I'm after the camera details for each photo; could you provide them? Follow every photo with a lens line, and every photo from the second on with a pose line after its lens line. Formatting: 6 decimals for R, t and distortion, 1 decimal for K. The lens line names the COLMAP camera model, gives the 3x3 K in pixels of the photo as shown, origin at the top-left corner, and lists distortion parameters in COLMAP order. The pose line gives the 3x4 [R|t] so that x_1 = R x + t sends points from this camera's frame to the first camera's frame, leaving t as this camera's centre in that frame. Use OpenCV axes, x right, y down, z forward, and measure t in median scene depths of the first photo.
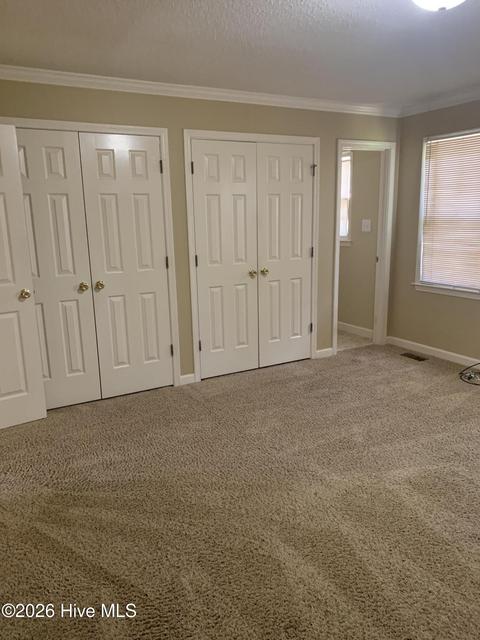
lens RADIAL K [[490.1, 0, 237.3], [0, 490.1, 326.1], [0, 0, 1]] dist [0.050307, -0.074119]
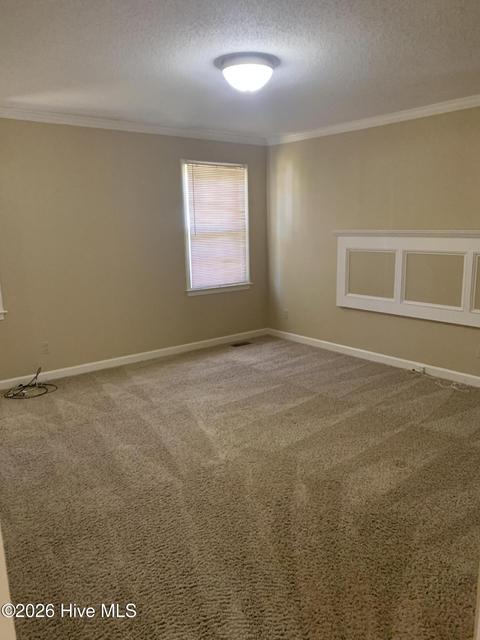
lens RADIAL K [[490.1, 0, 237.3], [0, 490.1, 326.1], [0, 0, 1]] dist [0.050307, -0.074119]
pose [[-0.166160, -0.192421, 0.967143, -0.737608], [0.230663, 0.945983, 0.227840, -0.207877], [-0.958742, 0.260942, -0.112800, 0.825761]]
